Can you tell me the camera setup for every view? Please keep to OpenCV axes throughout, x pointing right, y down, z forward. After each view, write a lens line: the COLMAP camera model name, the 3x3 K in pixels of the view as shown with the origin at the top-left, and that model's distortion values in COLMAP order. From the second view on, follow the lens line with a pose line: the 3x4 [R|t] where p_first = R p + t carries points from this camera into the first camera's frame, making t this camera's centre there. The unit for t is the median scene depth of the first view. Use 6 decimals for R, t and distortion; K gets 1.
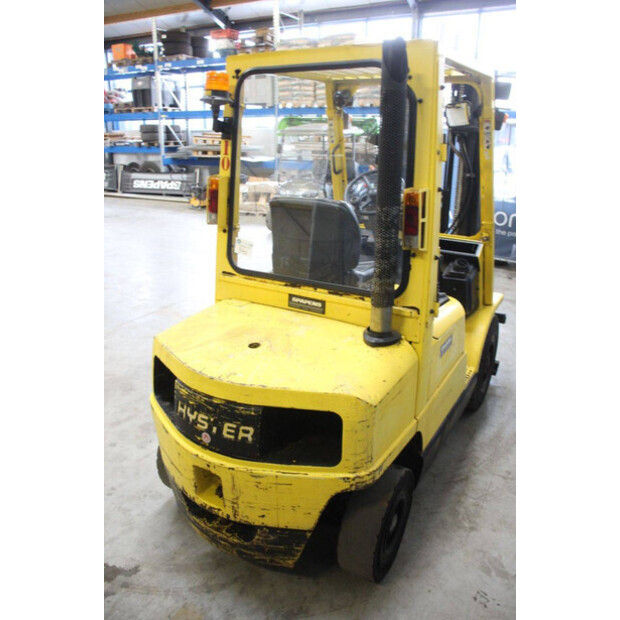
lens RADIAL K [[506.9, 0, 309.3], [0, 506.9, 310.8], [0, 0, 1]] dist [-0.153689, 0.113454]
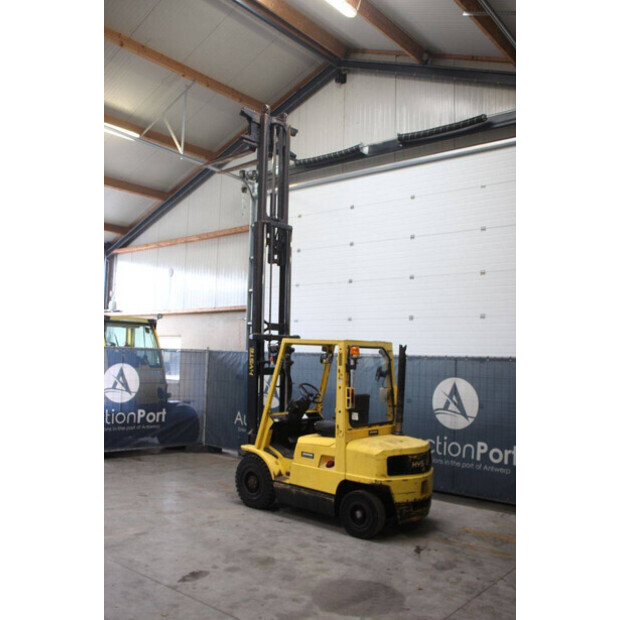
lens RADIAL K [[587.3, 0, 309.2], [0, 587.3, 318.3], [0, 0, 1]] dist [-0.074687, 0.000000]
pose [[0.168989, 0.064218, 0.983524, -3.763355], [0.301343, 0.946726, -0.113591, -0.403275], [-0.938422, 0.315573, 0.140634, 0.857273]]
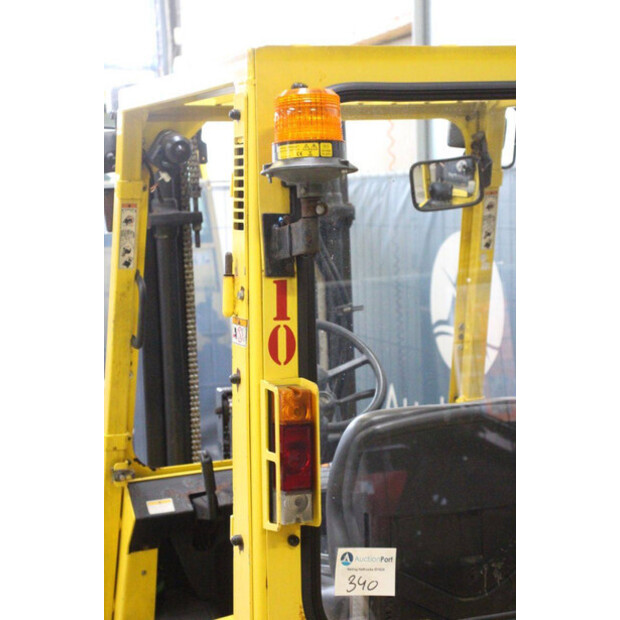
lens RADIAL K [[1234.9, 0, 308.7], [0, 1234.9, 310.9], [0, 0, 1]] dist [0.267316, 0.000000]
pose [[0.608070, -0.103190, 0.787148, -1.031889], [0.303309, 0.946496, -0.110226, -0.270913], [-0.733658, 0.305775, 0.606834, 0.575498]]
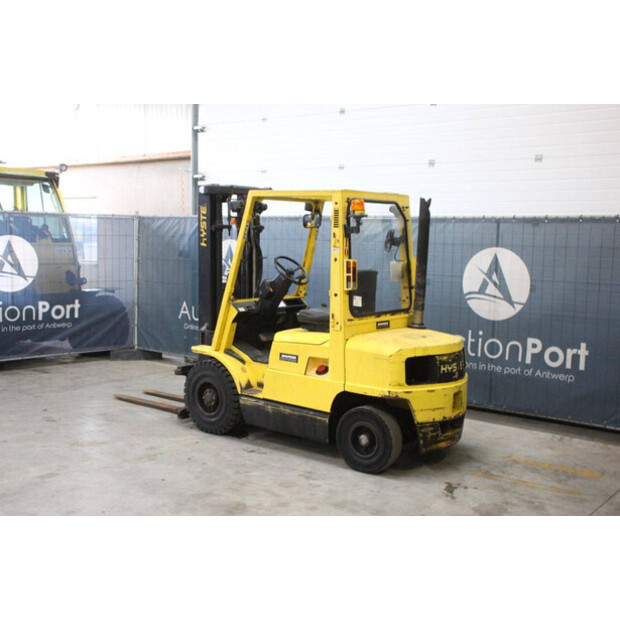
lens RADIAL K [[778.8, 0, 309.9], [0, 778.8, 312.0], [0, 0, 1]] dist [0.023832, 0.000000]
pose [[0.121177, -0.098179, 0.987764, -3.431528], [0.310628, 0.948868, 0.056206, -0.363031], [-0.942776, 0.300016, 0.145478, 1.011645]]
